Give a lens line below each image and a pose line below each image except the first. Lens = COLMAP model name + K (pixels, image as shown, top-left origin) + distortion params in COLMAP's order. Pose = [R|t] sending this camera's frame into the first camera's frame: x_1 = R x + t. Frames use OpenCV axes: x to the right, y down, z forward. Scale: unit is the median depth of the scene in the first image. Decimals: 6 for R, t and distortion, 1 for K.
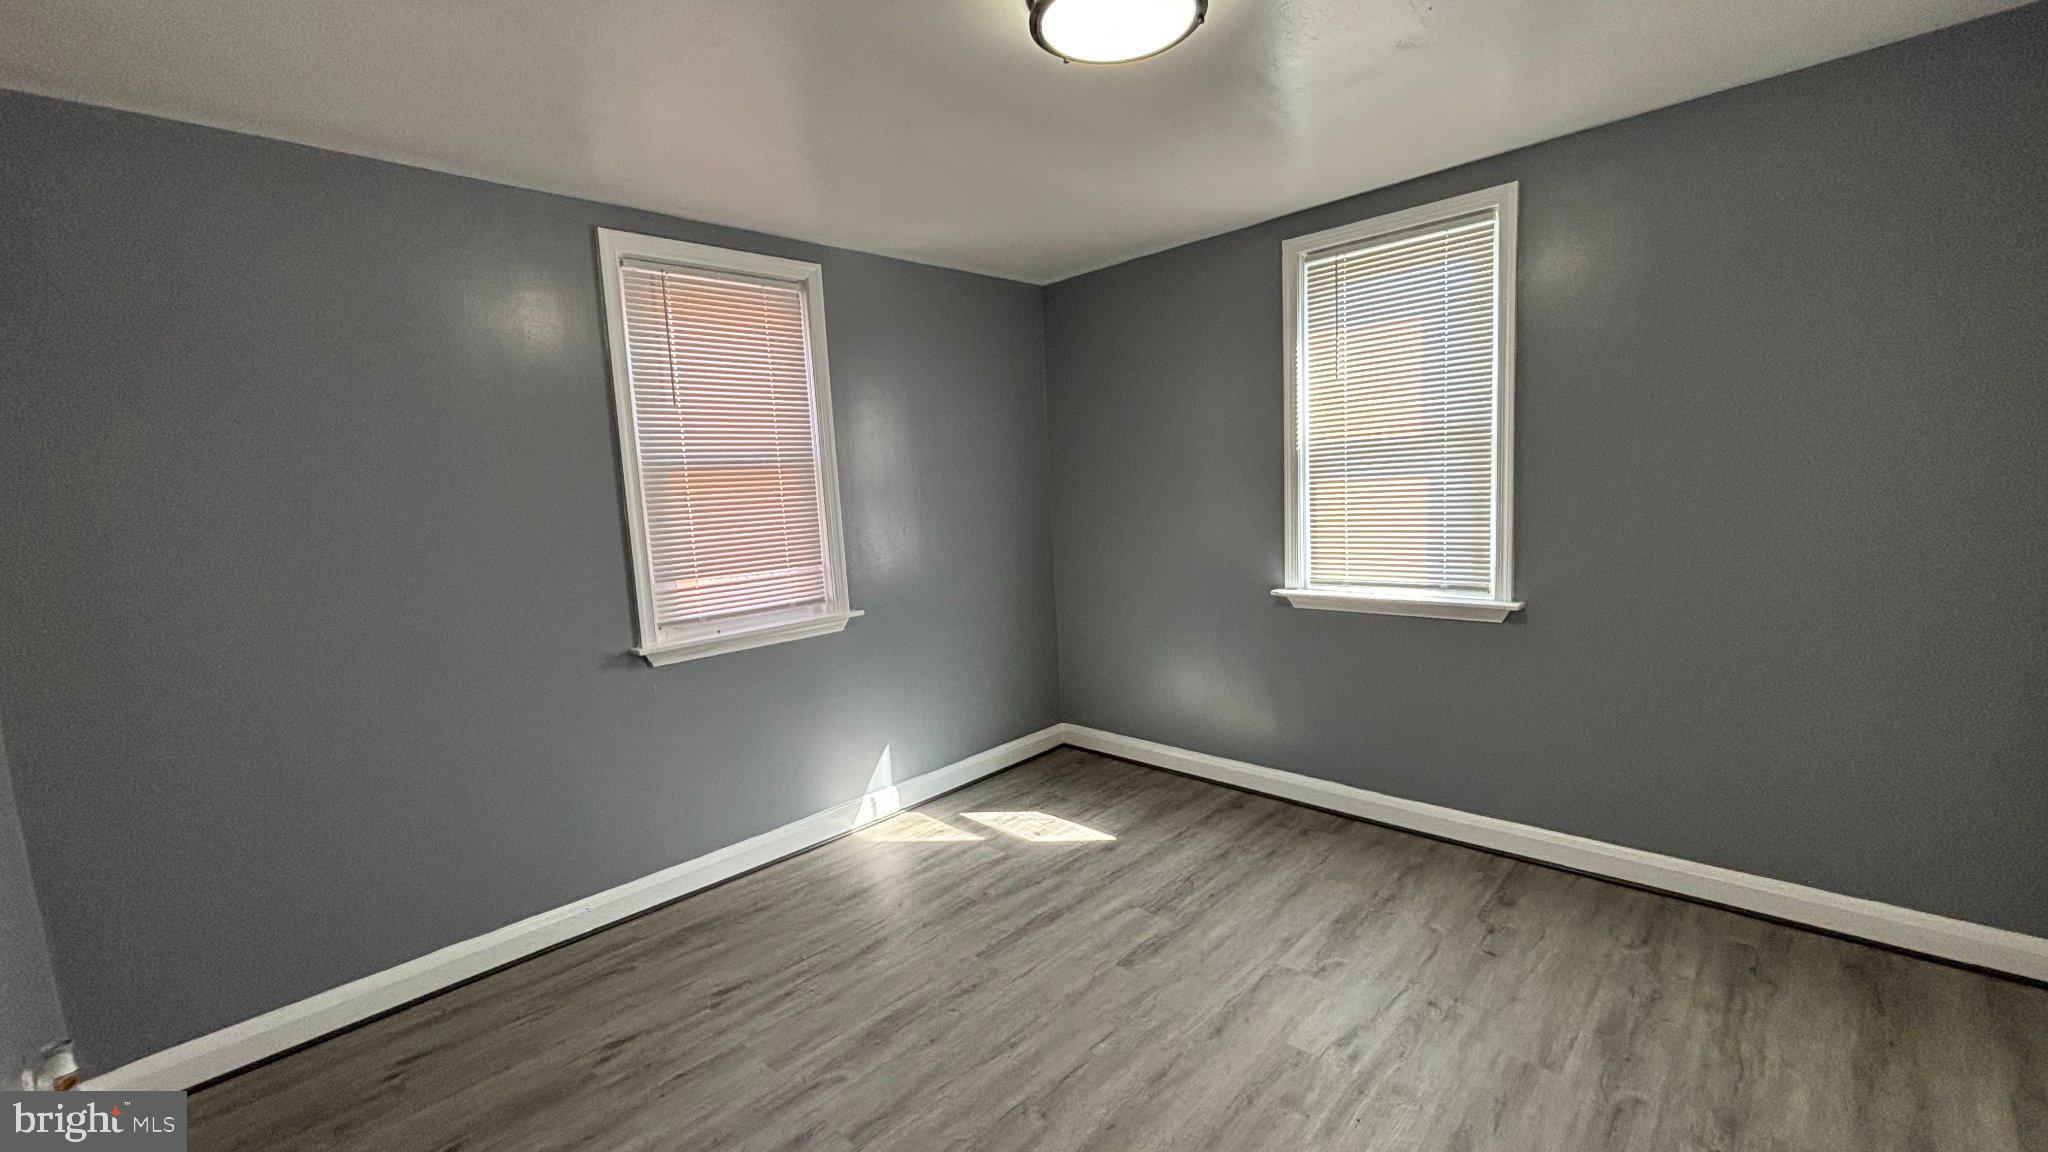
lens RADIAL K [[826.9, 0, 1017.9], [0, 826.9, 573.6], [0, 0, 1]] dist [0.002288, -0.001478]
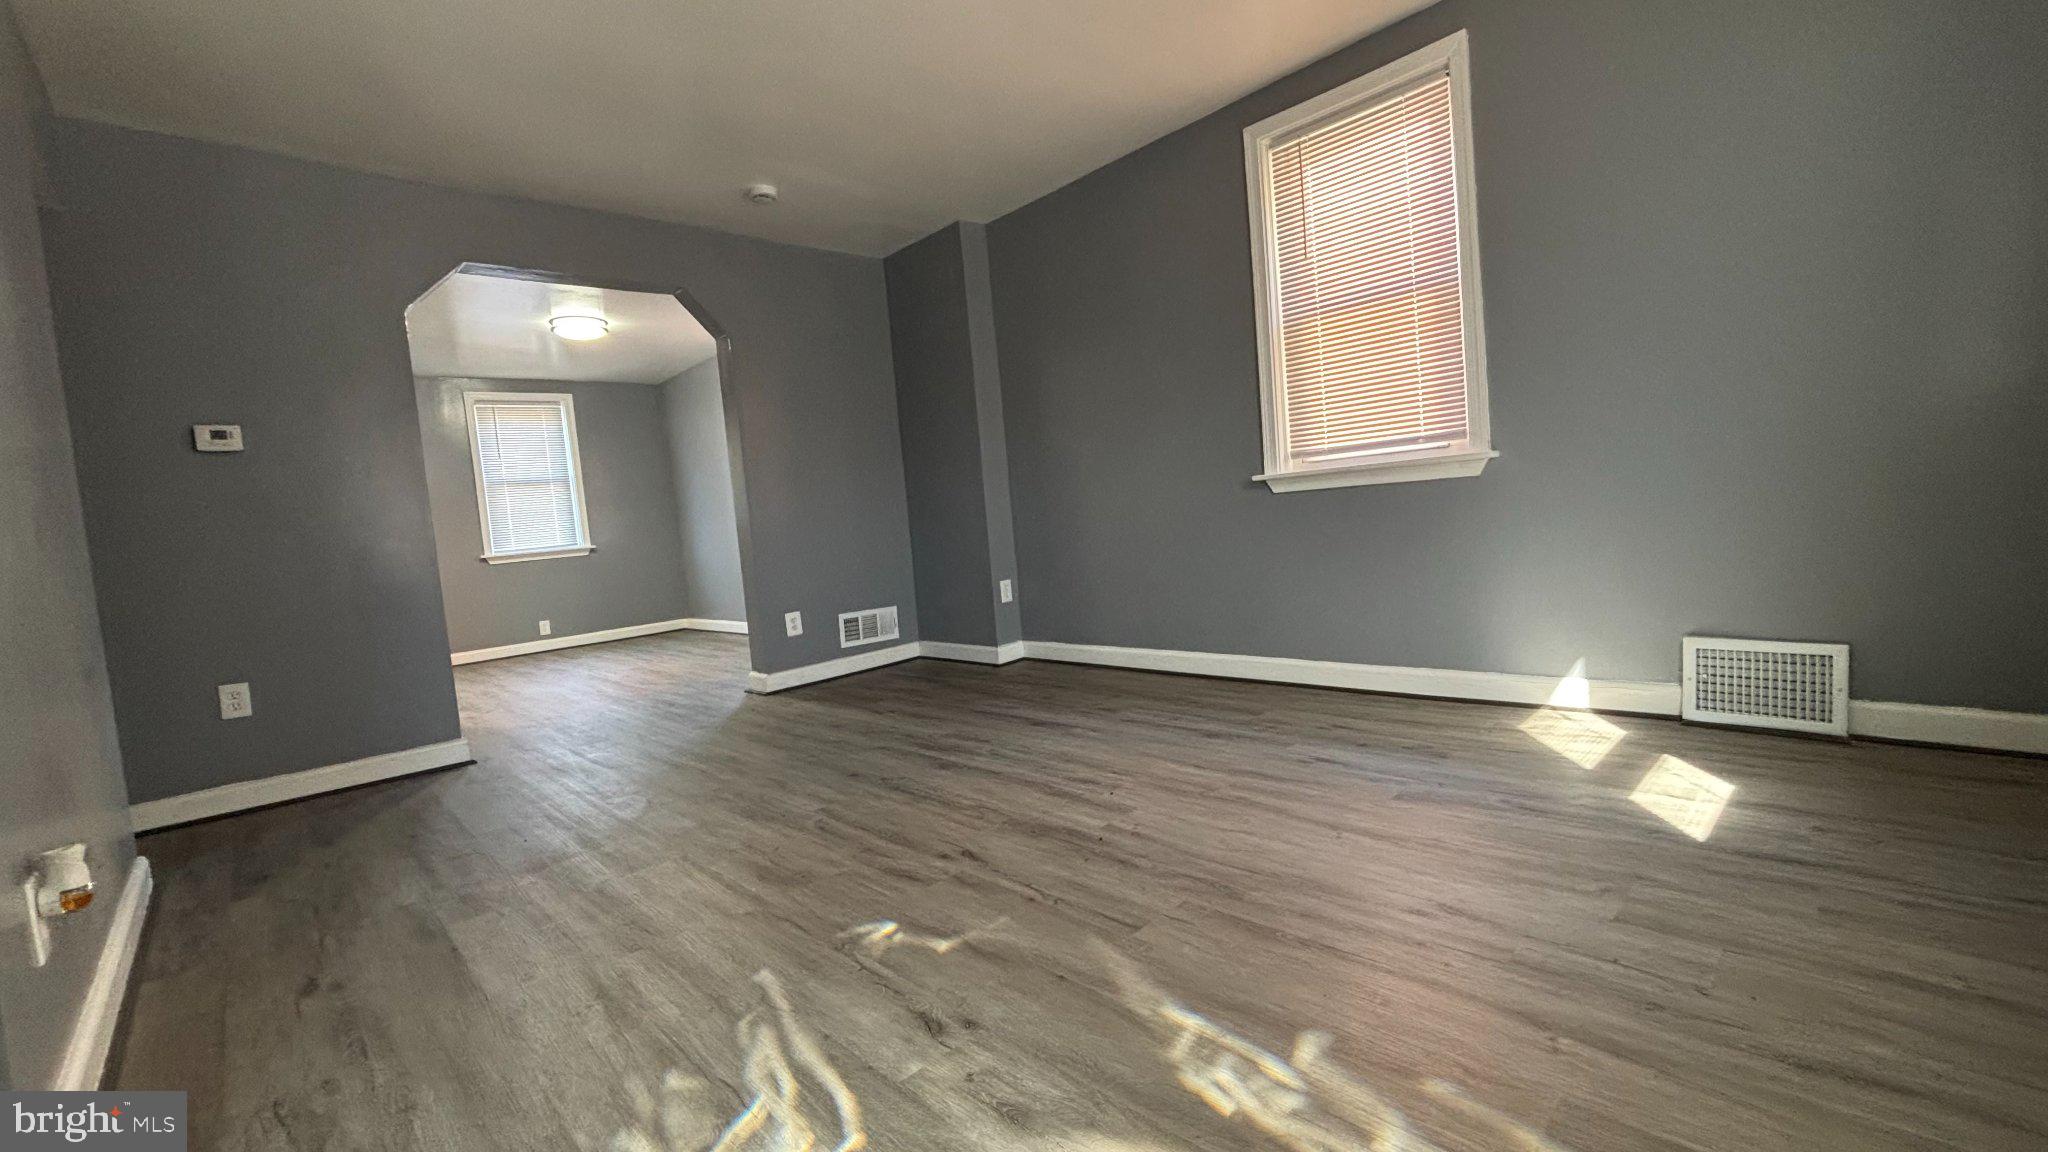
lens RADIAL K [[826.9, 0, 1012.4], [0, 826.9, 573.0], [0, 0, 1]] dist [0.002288, -0.001478]
pose [[-0.032473, 0.119290, -0.992328, 0.692901], [-0.015152, 0.992679, 0.119828, 0.083705], [0.999358, 0.018927, -0.030428, 0.602220]]
